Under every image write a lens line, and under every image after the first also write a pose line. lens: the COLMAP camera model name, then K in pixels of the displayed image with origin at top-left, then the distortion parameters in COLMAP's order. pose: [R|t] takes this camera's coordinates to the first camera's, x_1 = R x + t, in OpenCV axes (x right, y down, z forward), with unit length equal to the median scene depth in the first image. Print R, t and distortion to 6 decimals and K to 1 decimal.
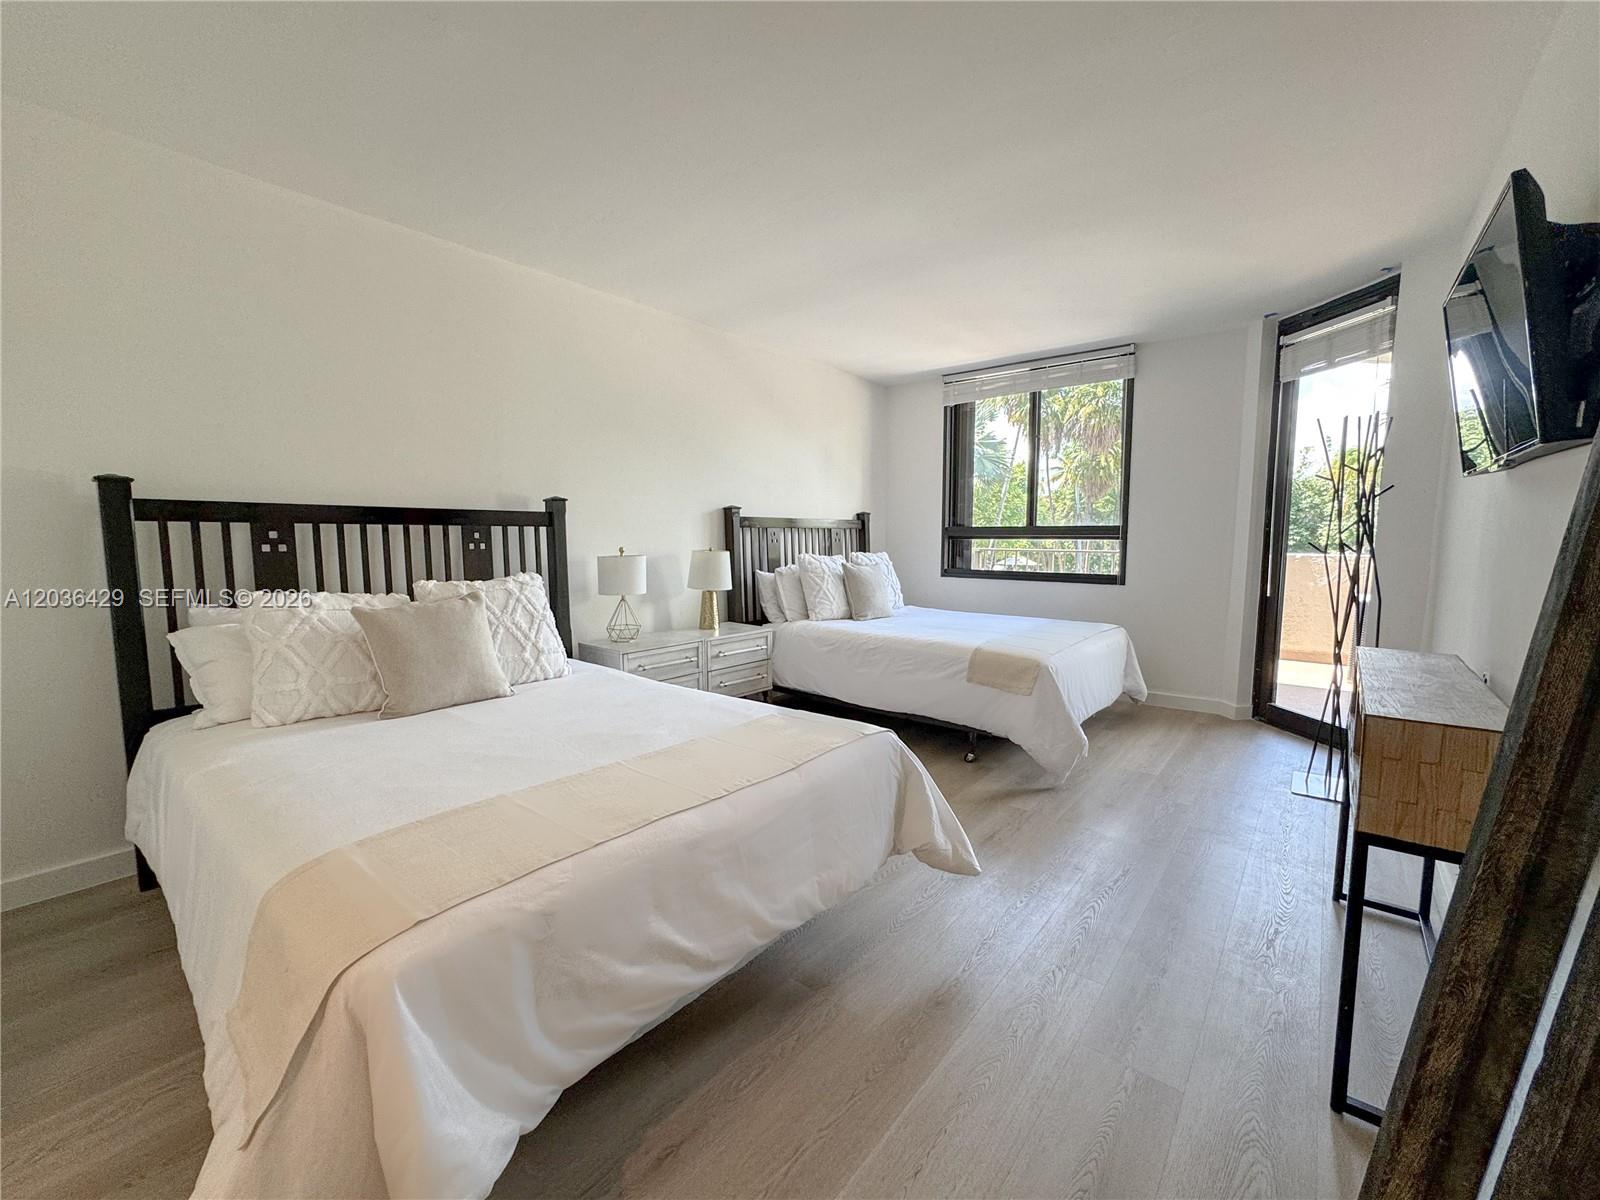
lens RADIAL K [[640.0, 0, 801.1], [0, 640.0, 597.5], [0, 0, 1]] dist [-0.002544, 0.000418]
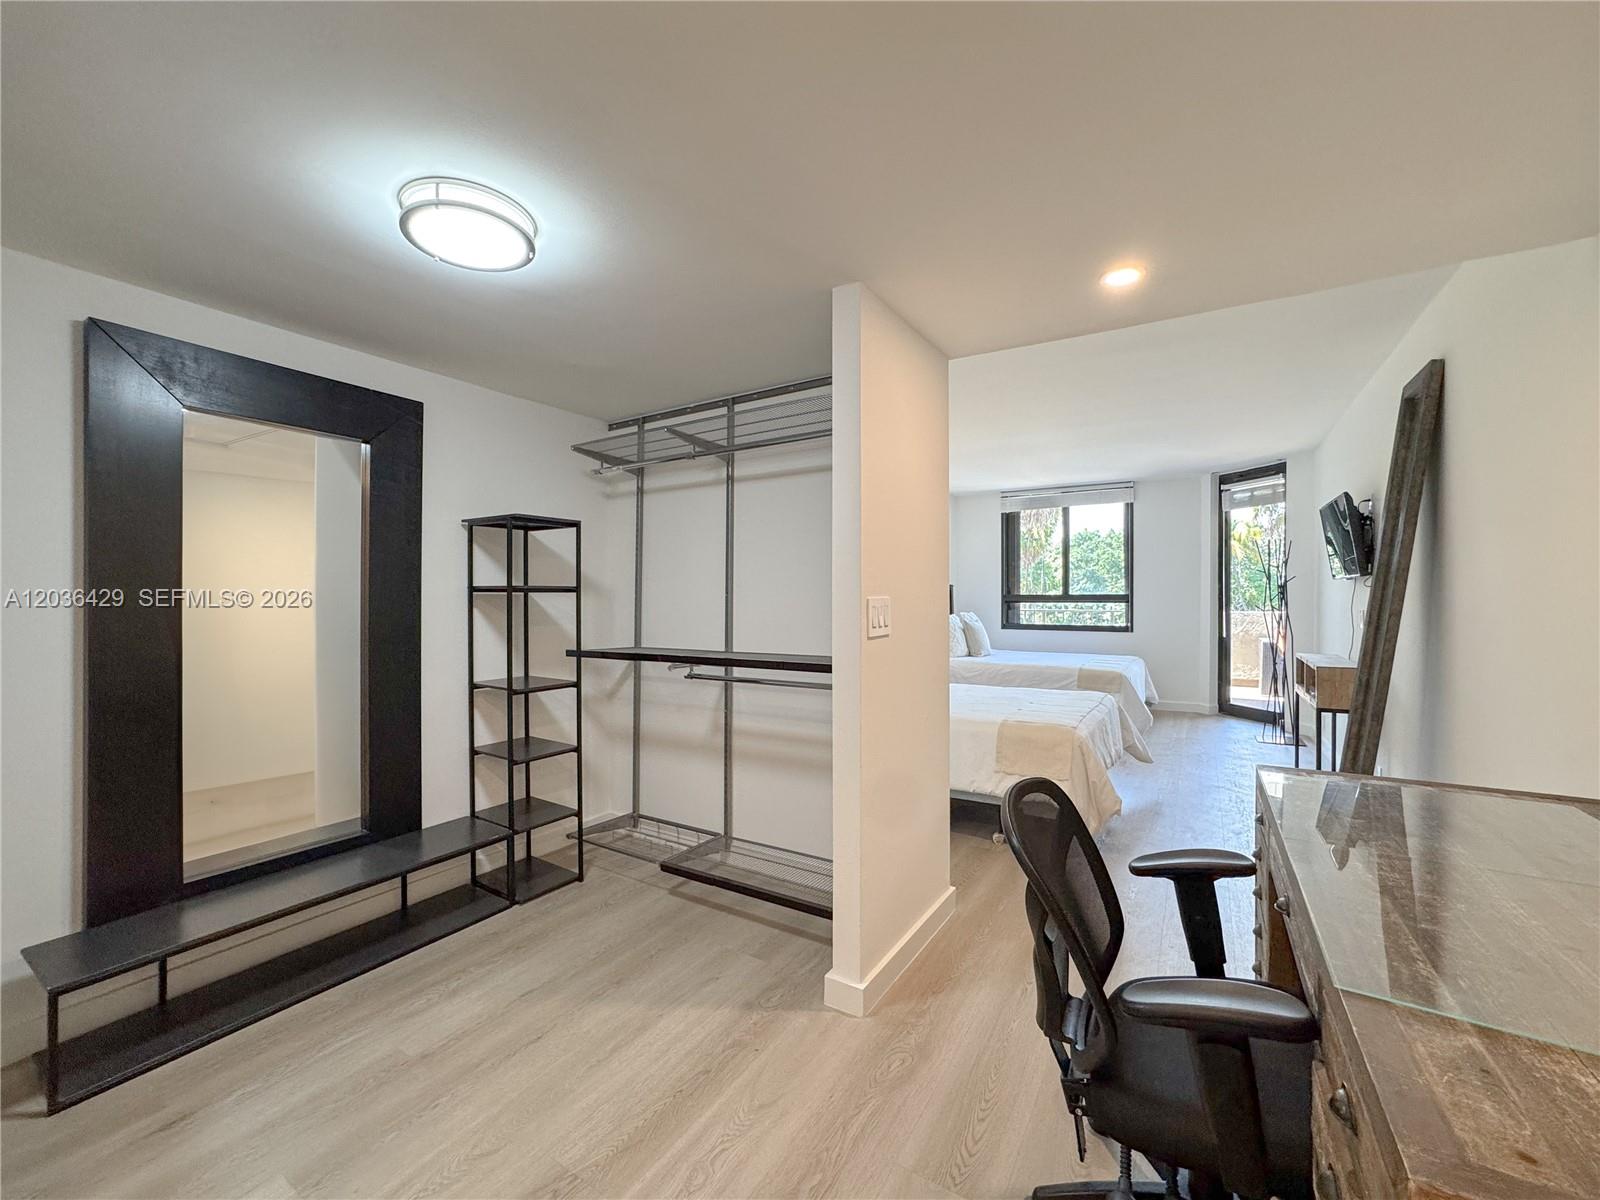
lens RADIAL K [[640.0, 0, 800.3], [0, 640.0, 602.8], [0, 0, 1]] dist [-0.002544, 0.000418]
pose [[0.991249, -0.002097, 0.131989, -0.485135], [0.013179, 0.996450, -0.083147, 0.026012], [-0.131346, 0.084159, 0.987758, -0.422328]]
